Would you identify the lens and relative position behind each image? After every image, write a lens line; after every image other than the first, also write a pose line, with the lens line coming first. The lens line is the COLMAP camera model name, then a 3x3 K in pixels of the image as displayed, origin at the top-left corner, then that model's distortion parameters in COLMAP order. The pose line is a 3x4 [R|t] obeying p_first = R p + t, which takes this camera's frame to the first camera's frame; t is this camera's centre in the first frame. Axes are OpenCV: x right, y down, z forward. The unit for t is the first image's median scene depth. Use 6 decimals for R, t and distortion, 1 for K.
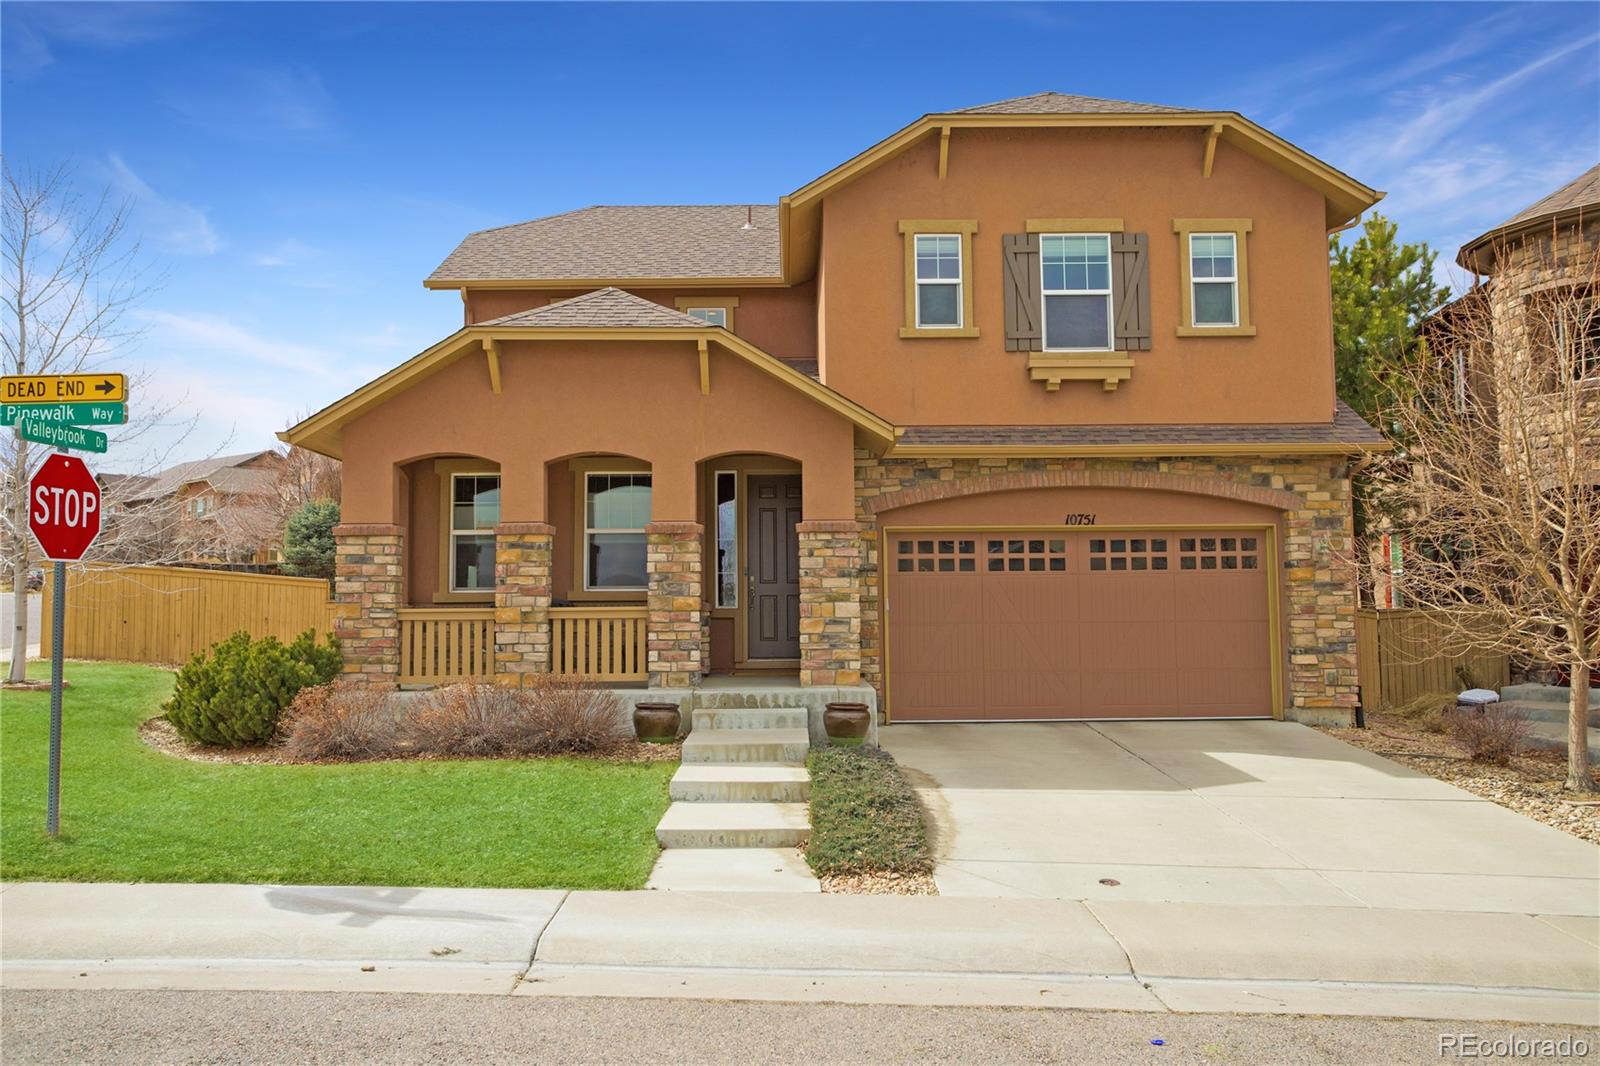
lens RADIAL K [[1286.8, 0, 800.4], [0, 1286.8, 533.4], [0, 0, 1]] dist [0.030276, 0.000243]
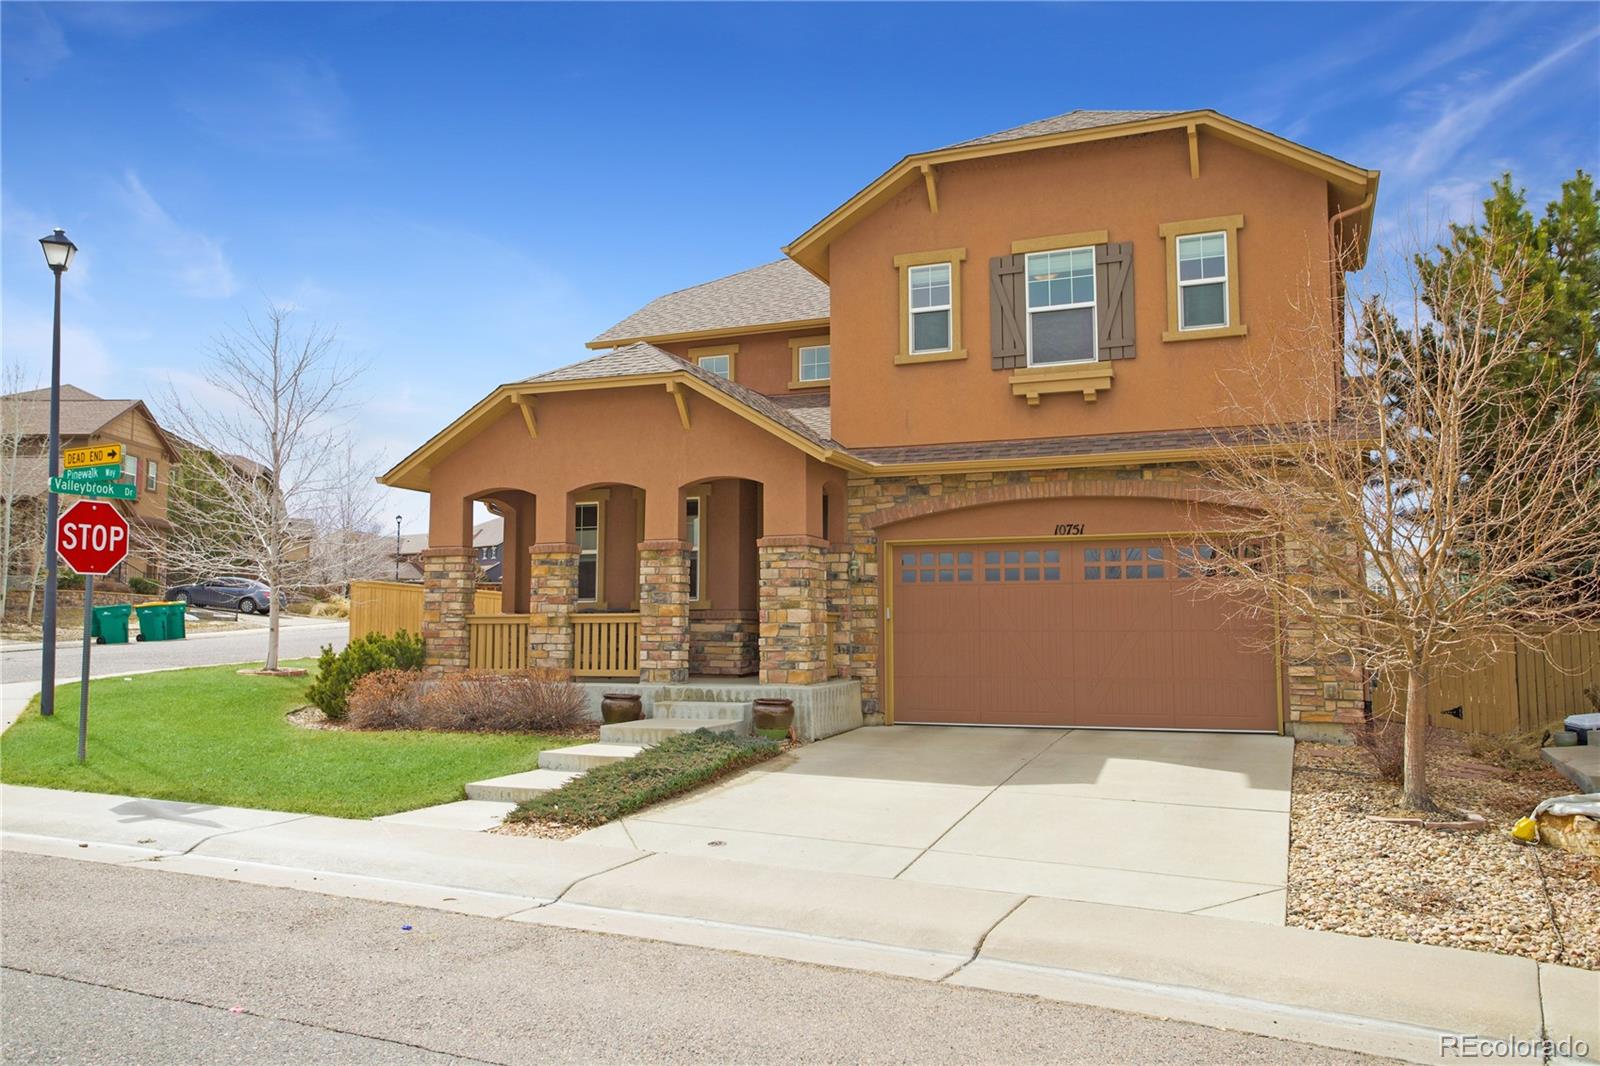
lens RADIAL K [[1286.8, 0, 796.6], [0, 1286.8, 534.5], [0, 0, 1]] dist [0.030276, 0.000243]
pose [[0.918983, -0.023138, -0.393617, 0.460192], [0.015742, 0.999634, -0.022009, 0.013257], [0.393982, 0.014029, 0.919011, -0.019559]]
